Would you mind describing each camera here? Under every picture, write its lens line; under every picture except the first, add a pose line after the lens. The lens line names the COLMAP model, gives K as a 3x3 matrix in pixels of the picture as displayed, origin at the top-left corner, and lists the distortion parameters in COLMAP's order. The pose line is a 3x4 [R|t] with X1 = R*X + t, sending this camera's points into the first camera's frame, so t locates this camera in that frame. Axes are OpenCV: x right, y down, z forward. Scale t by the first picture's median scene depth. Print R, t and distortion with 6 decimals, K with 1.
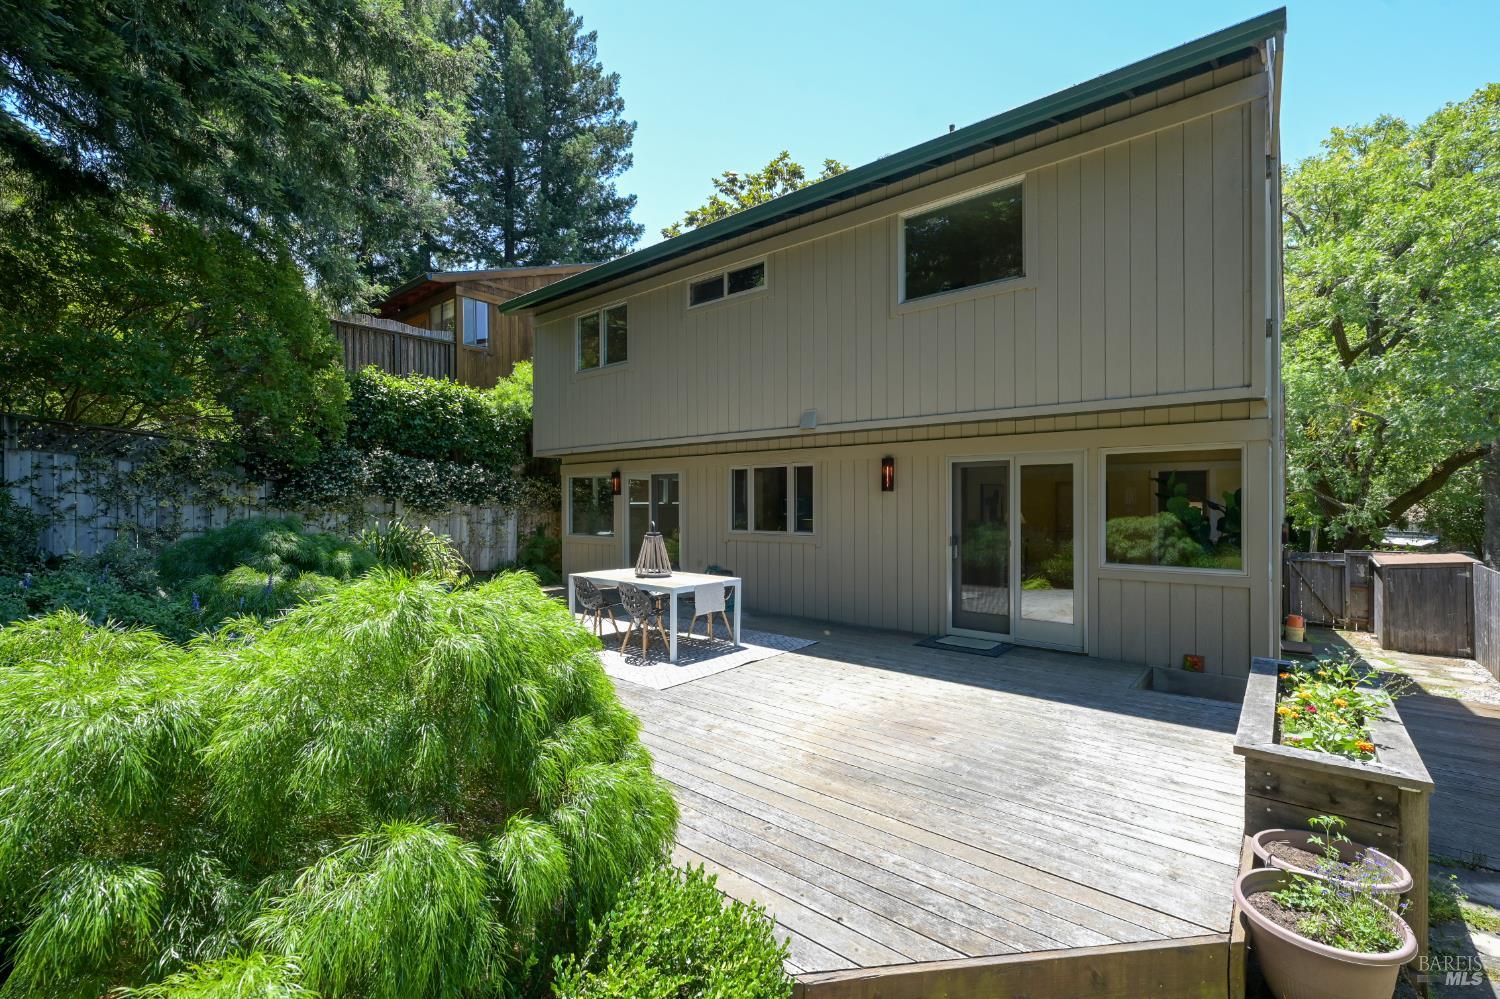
lens RADIAL K [[652.3, 0, 750.5], [0, 652.3, 501.3], [0, 0, 1]] dist [-0.000056, -0.000171]
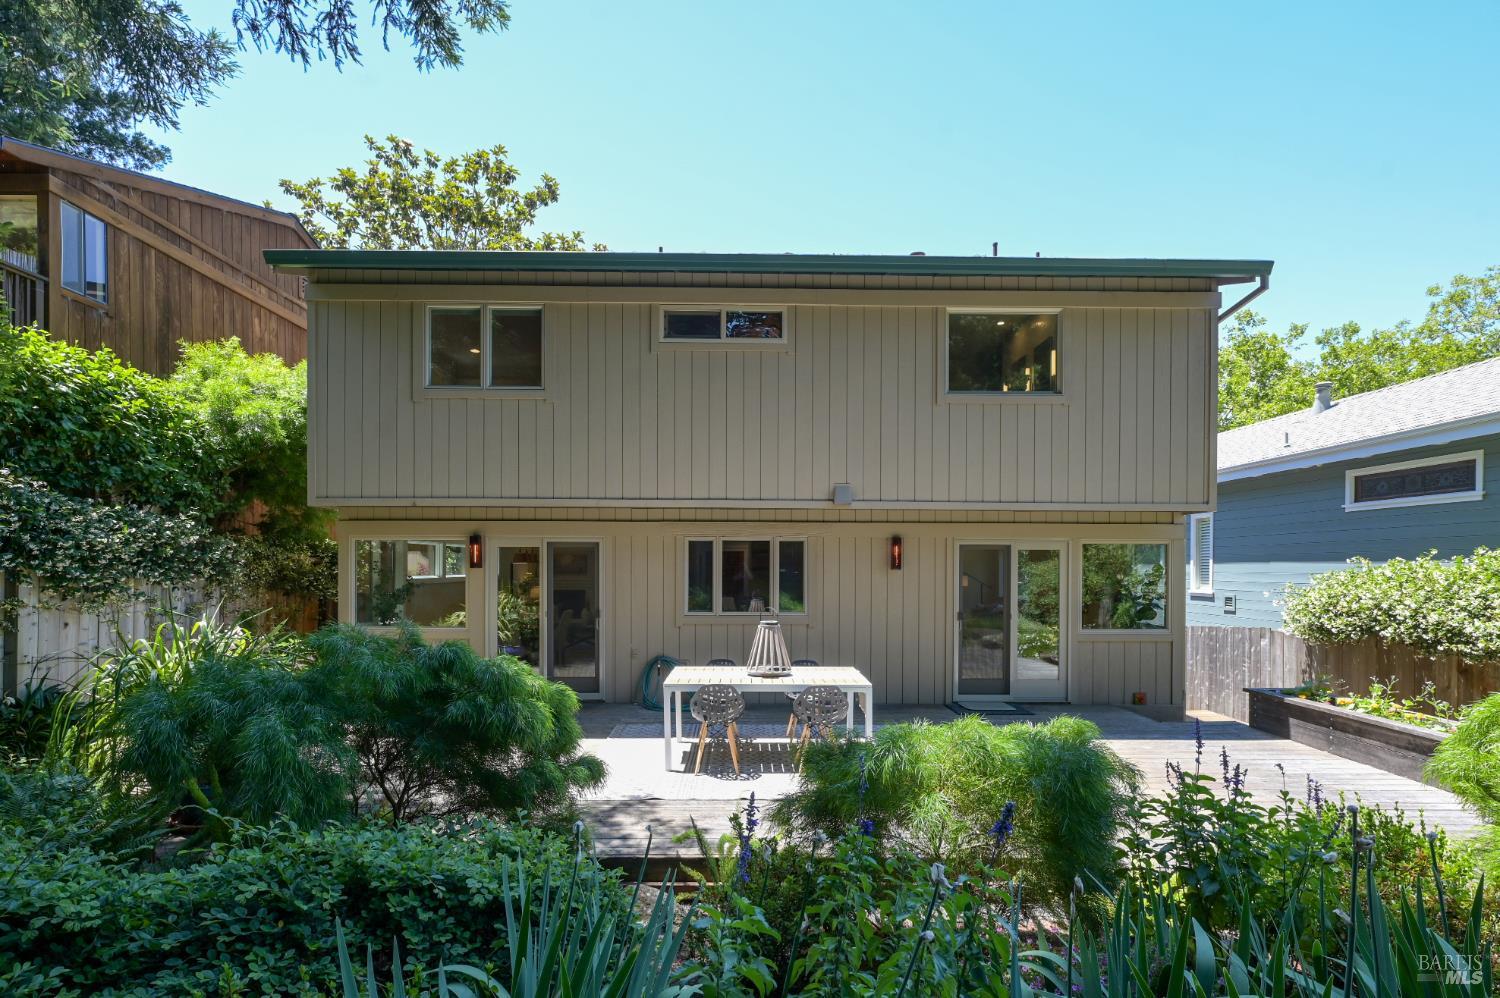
lens RADIAL K [[684.1, 0, 753.3], [0, 684.1, 569.0], [0, 0, 1]] dist [0.002620, 0.000429]
pose [[0.756864, 0.002426, 0.653568, -0.561399], [-0.006212, 0.999975, 0.003481, -0.015955], [-0.653543, -0.006695, 0.756860, 0.281508]]
